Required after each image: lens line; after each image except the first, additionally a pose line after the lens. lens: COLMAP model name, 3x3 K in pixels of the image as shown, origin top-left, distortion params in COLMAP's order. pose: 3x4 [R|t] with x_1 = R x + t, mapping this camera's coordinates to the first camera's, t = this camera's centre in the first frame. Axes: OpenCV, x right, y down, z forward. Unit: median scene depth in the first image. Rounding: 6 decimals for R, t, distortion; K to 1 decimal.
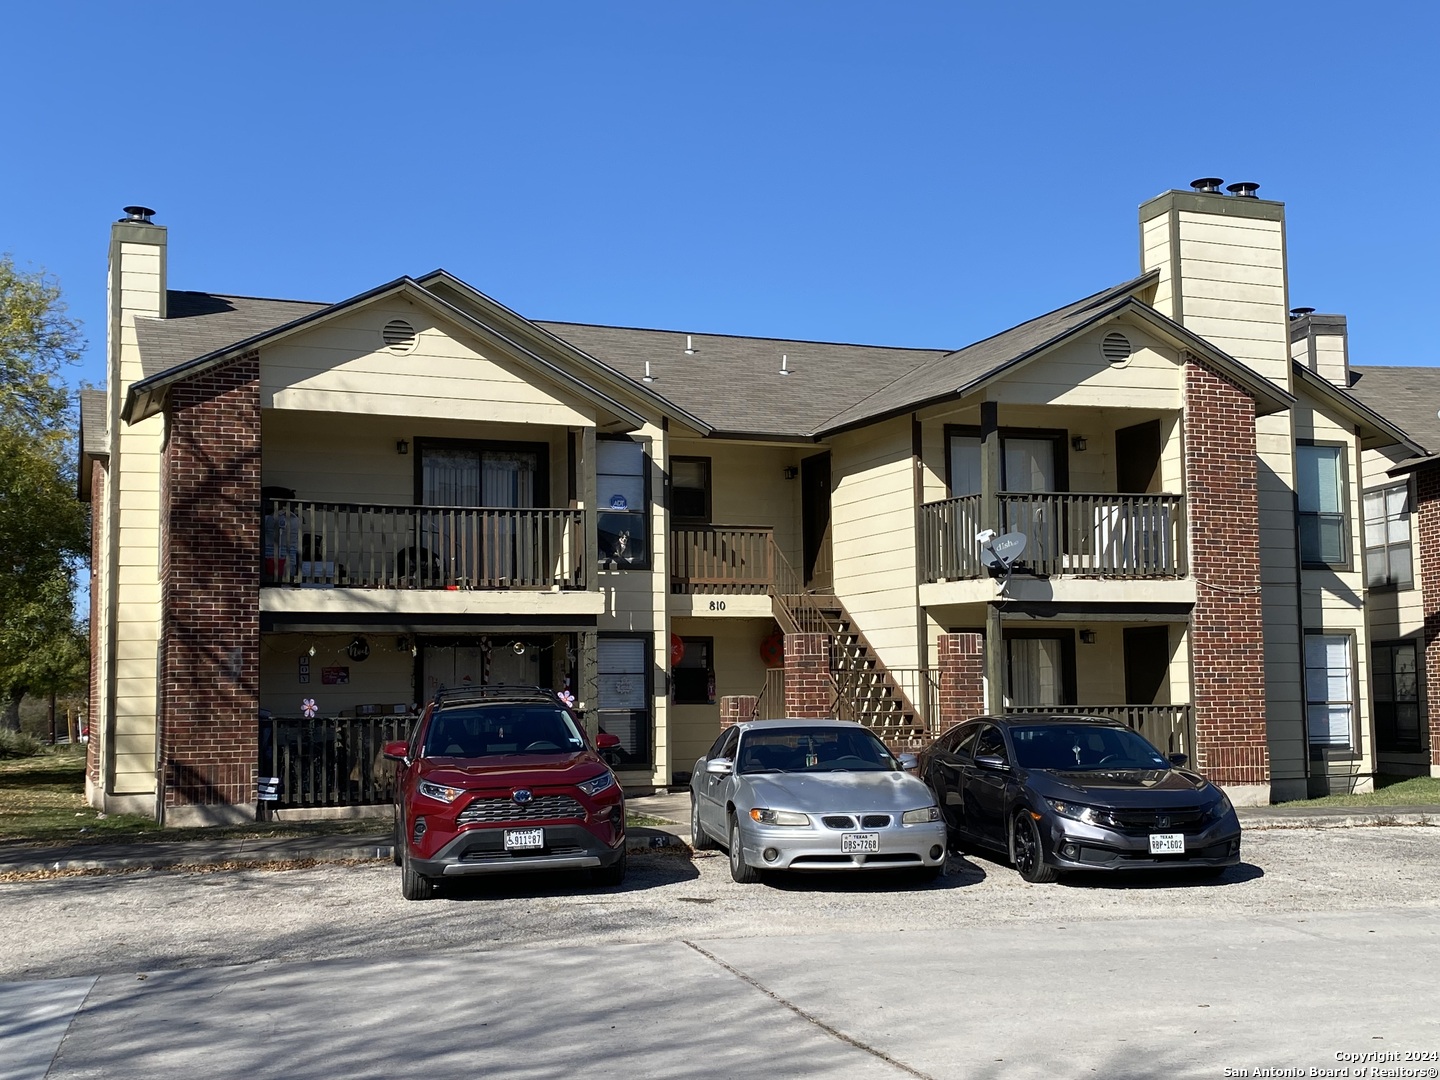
lens RADIAL K [[1643.2, 0, 700.6], [0, 1643.2, 601.9], [0, 0, 1]] dist [0.073857, 0.000000]
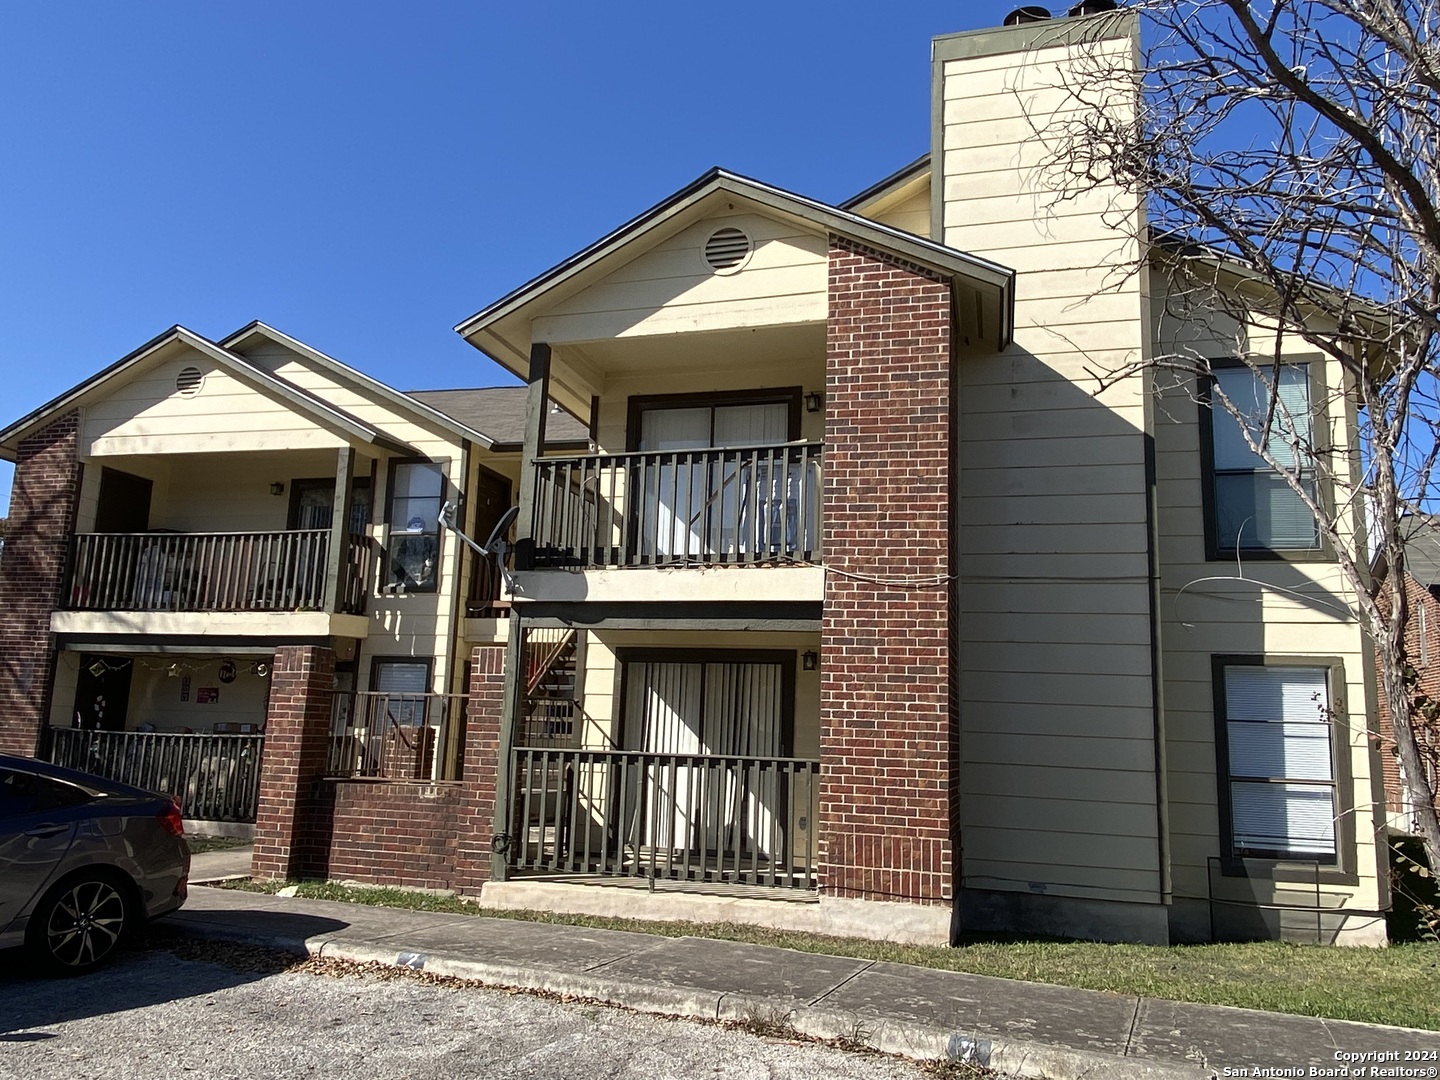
lens RADIAL K [[1064.1, 0, 726.8], [0, 1064.1, 564.1], [0, 0, 1]] dist [0.055671, -0.032512]
pose [[0.804487, -0.053403, -0.591565, 0.511845], [-0.011871, 0.994306, -0.105904, 0.030341], [0.593852, 0.092220, 0.799272, 0.637862]]
